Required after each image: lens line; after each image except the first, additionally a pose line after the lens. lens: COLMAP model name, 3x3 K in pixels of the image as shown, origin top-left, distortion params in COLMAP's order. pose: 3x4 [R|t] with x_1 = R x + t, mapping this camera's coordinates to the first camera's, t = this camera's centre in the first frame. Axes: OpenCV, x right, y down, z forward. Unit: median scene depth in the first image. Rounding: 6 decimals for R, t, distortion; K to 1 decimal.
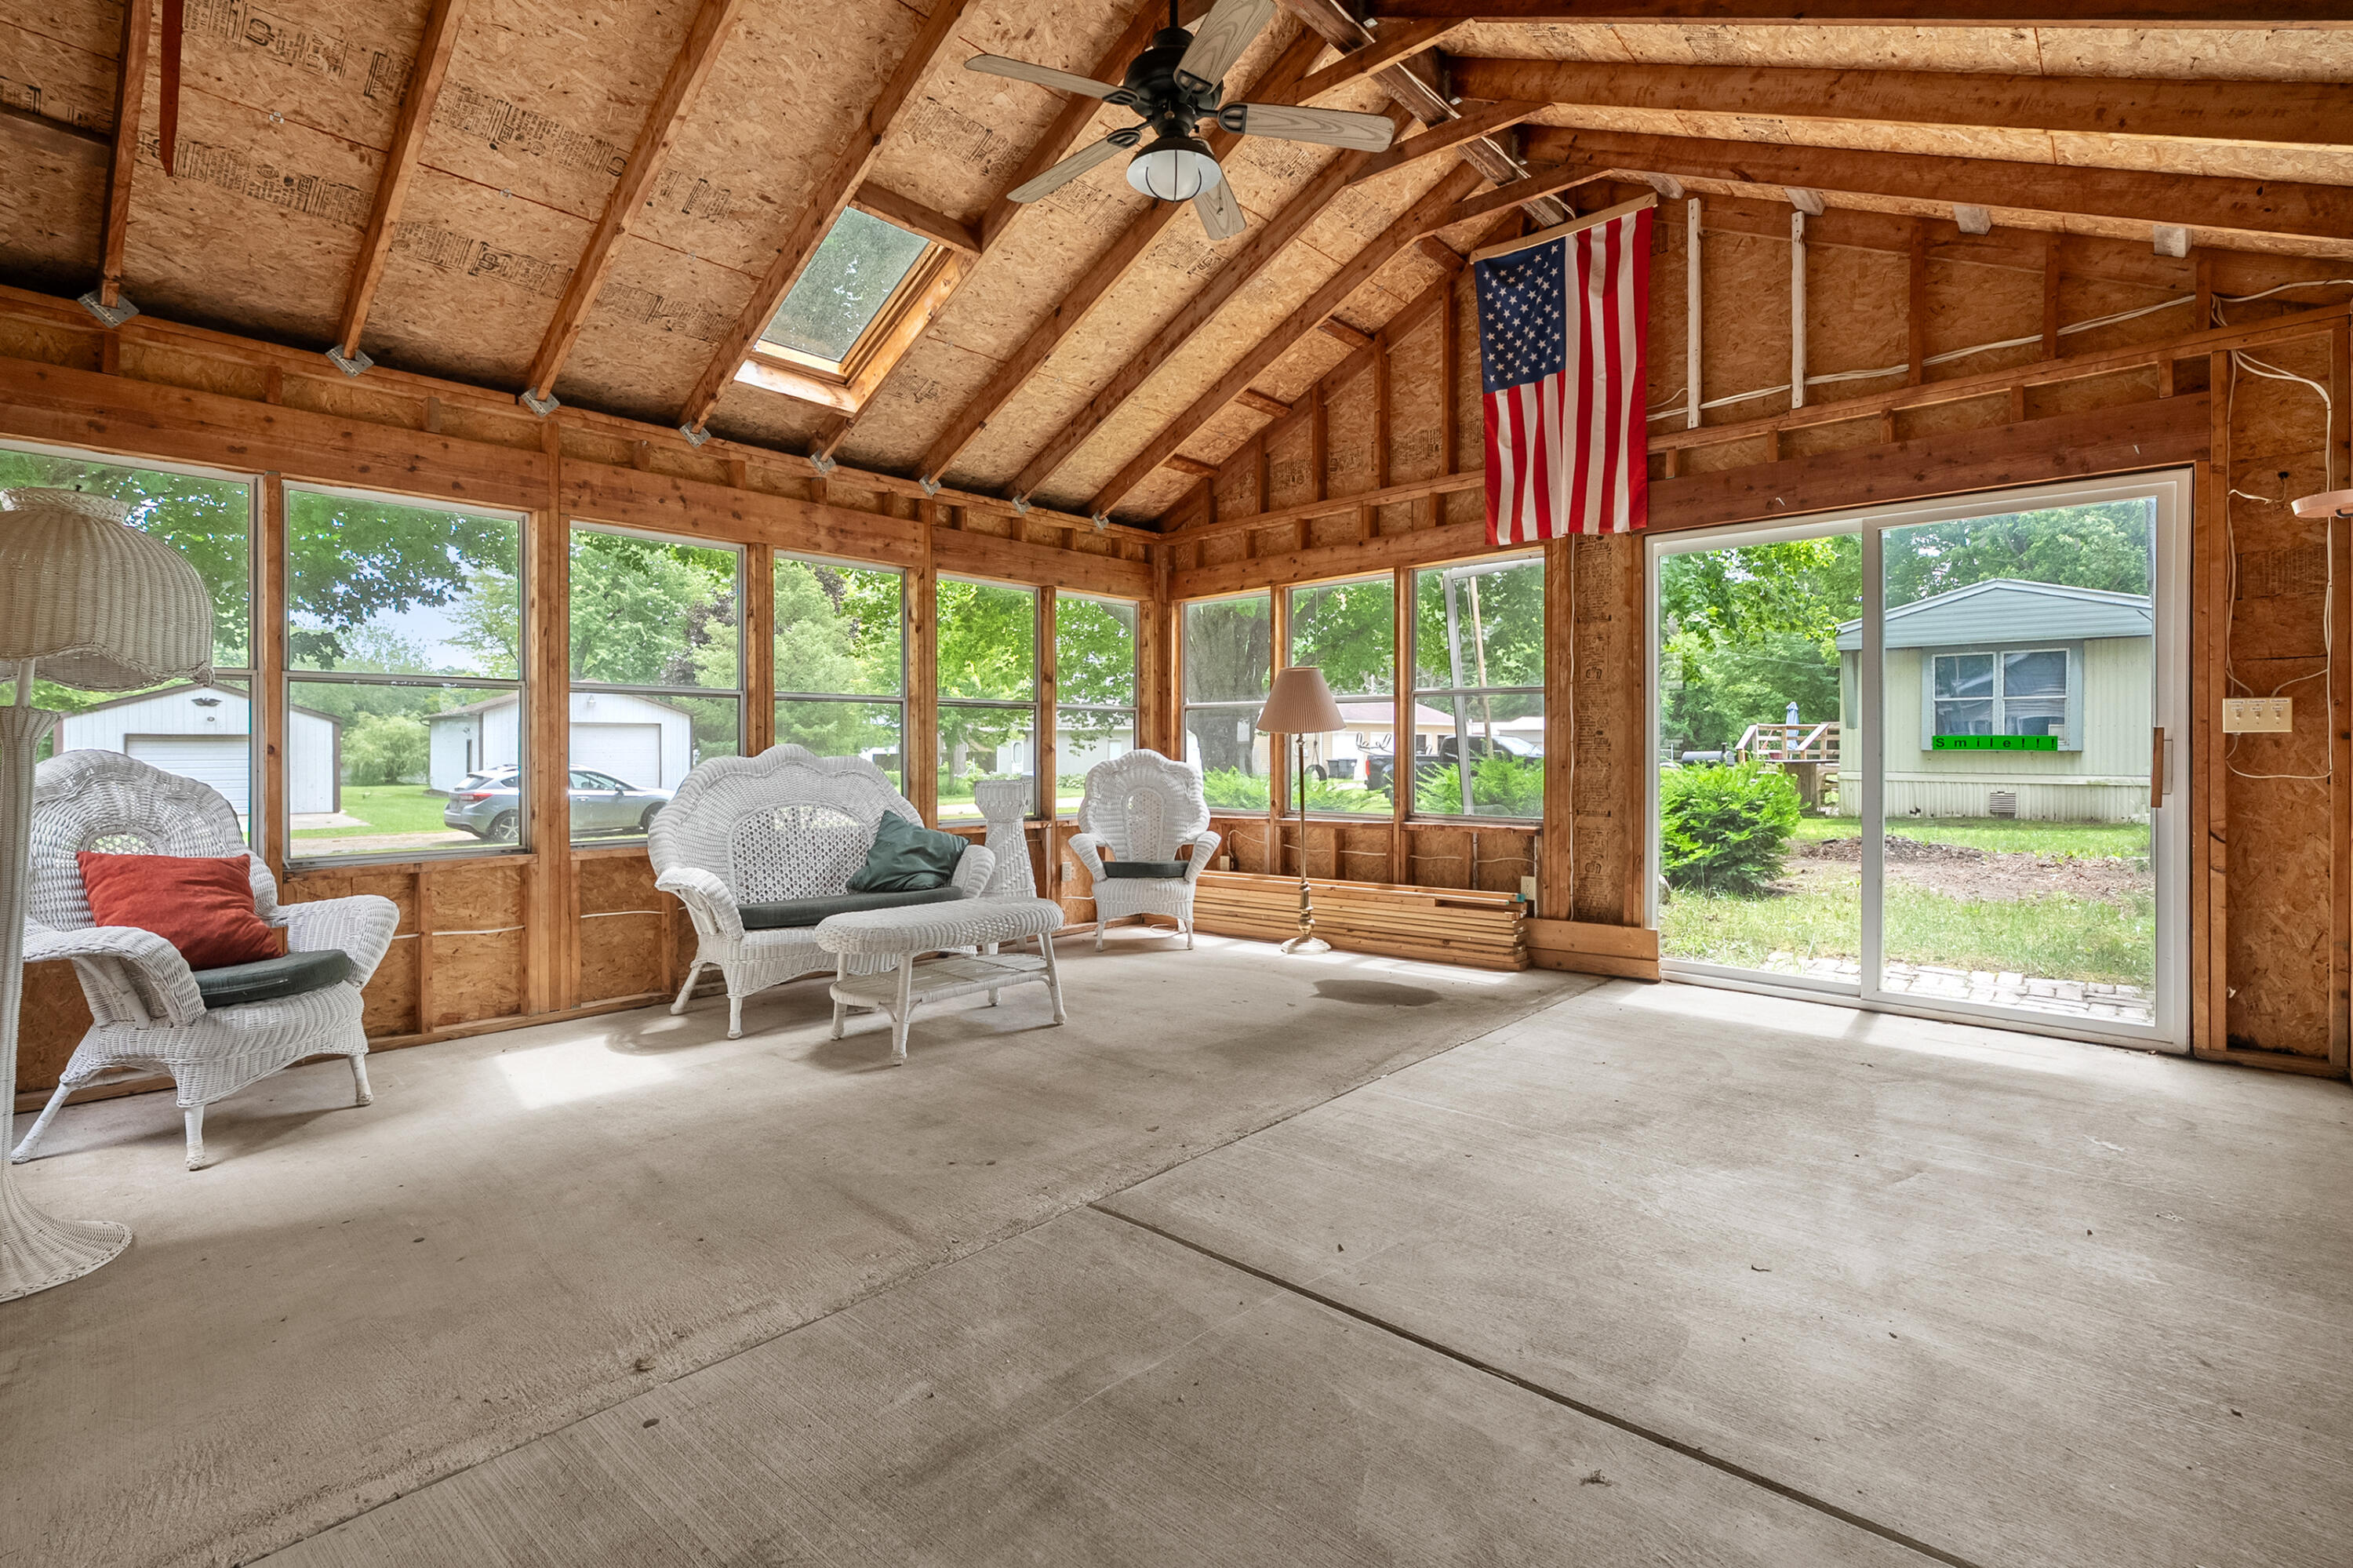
lens RADIAL K [[1064.9, 0, 1175.3], [0, 1064.9, 764.0], [0, 0, 1]] dist [-0.004638, 0.000543]
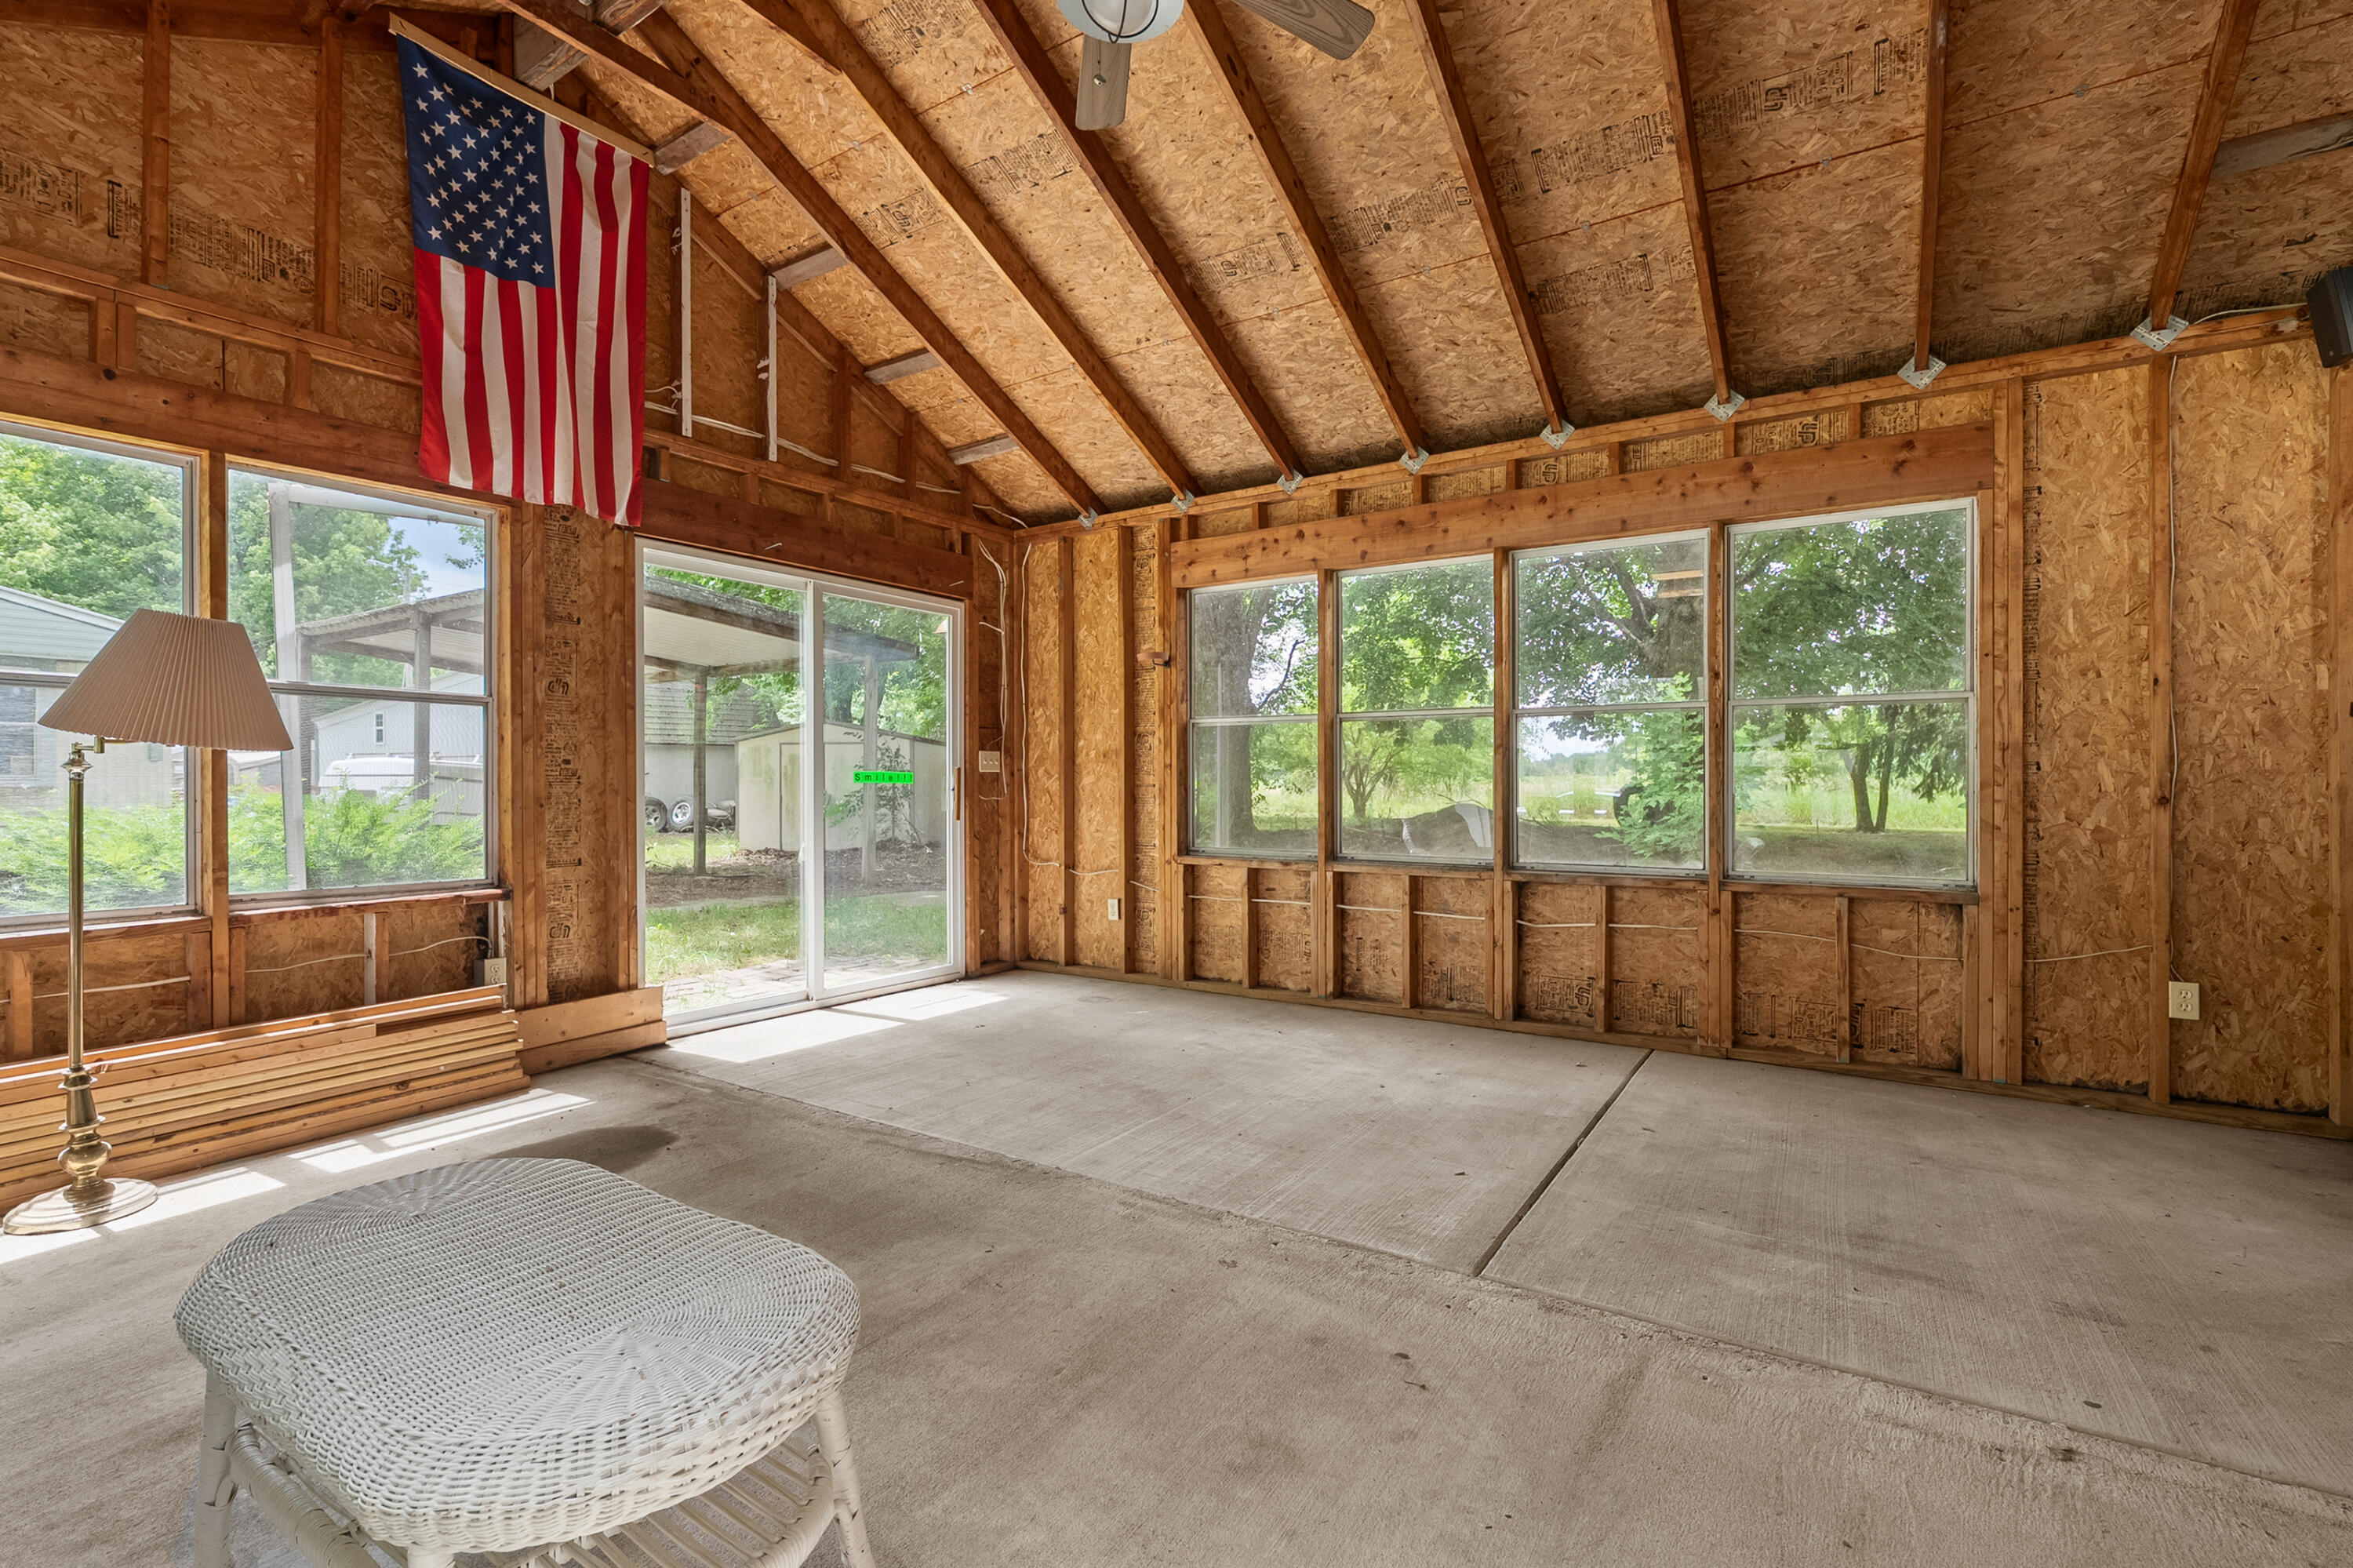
lens RADIAL K [[1050.6, 0, 1173.1], [0, 1050.6, 796.4], [0, 0, 1]] dist [-0.002954, 0.000836]
pose [[-0.148353, -0.011115, 0.988872, -0.814915], [0.013664, 0.999818, 0.013288, -0.013732], [-0.988840, 0.015483, -0.148175, 1.204916]]
